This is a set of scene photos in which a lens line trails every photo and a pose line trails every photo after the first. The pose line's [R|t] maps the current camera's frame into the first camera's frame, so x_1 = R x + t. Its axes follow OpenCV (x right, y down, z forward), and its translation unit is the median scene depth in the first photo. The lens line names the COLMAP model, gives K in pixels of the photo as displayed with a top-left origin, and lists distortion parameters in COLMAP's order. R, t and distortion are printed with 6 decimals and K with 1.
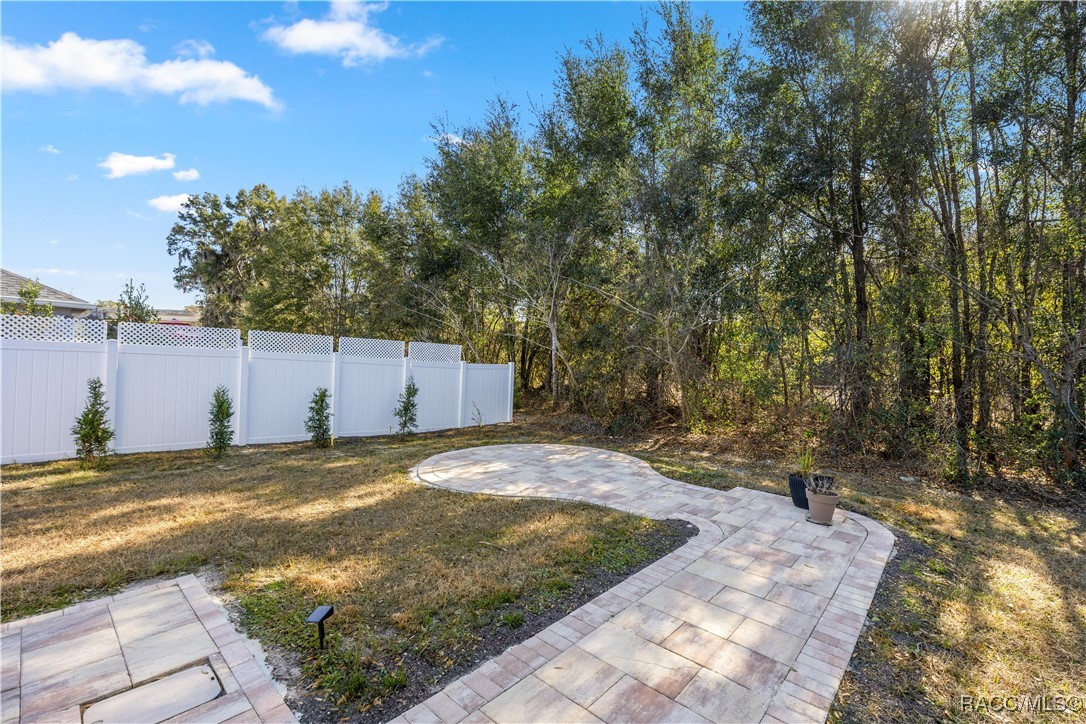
lens RADIAL K [[464.0, 0, 543.0], [0, 464.0, 362.0], [0, 0, 1]] dist [0.000774, 0.000007]
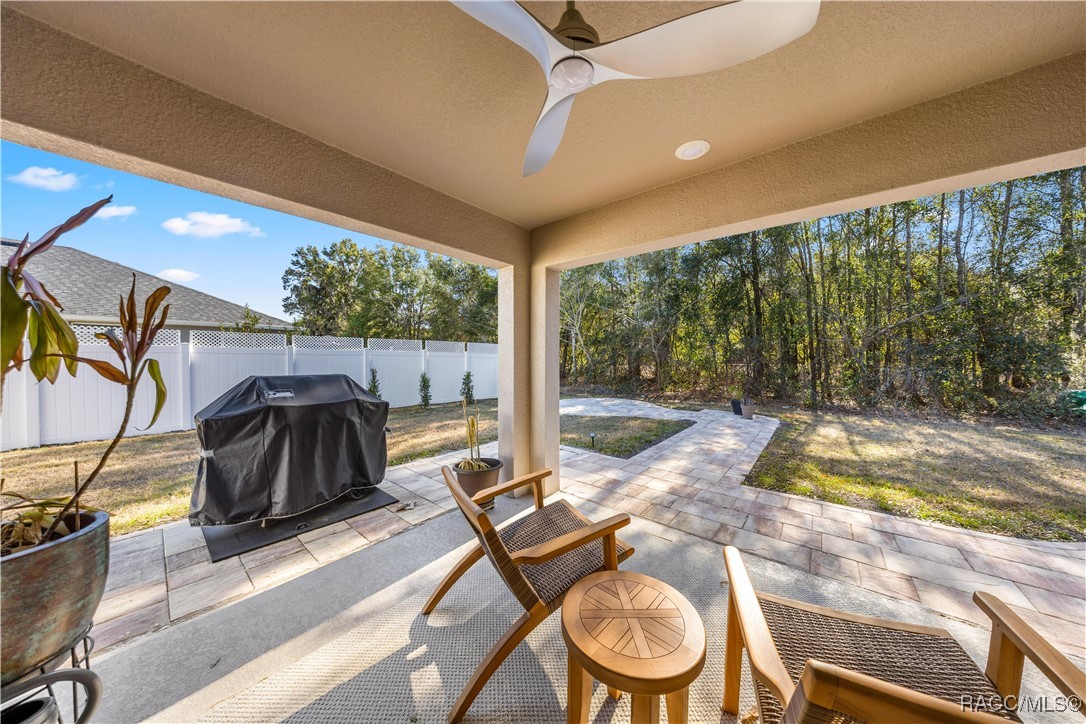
lens RADIAL K [[333.7, 0, 543.0], [0, 333.7, 362.0], [0, 0, 1]] dist [-0.000625, -0.000012]
pose [[0.998799, -0.033557, 0.035699, -0.167243], [0.032939, 0.999300, 0.017748, 0.004418], [-0.036269, -0.016550, 0.999205, -0.217148]]
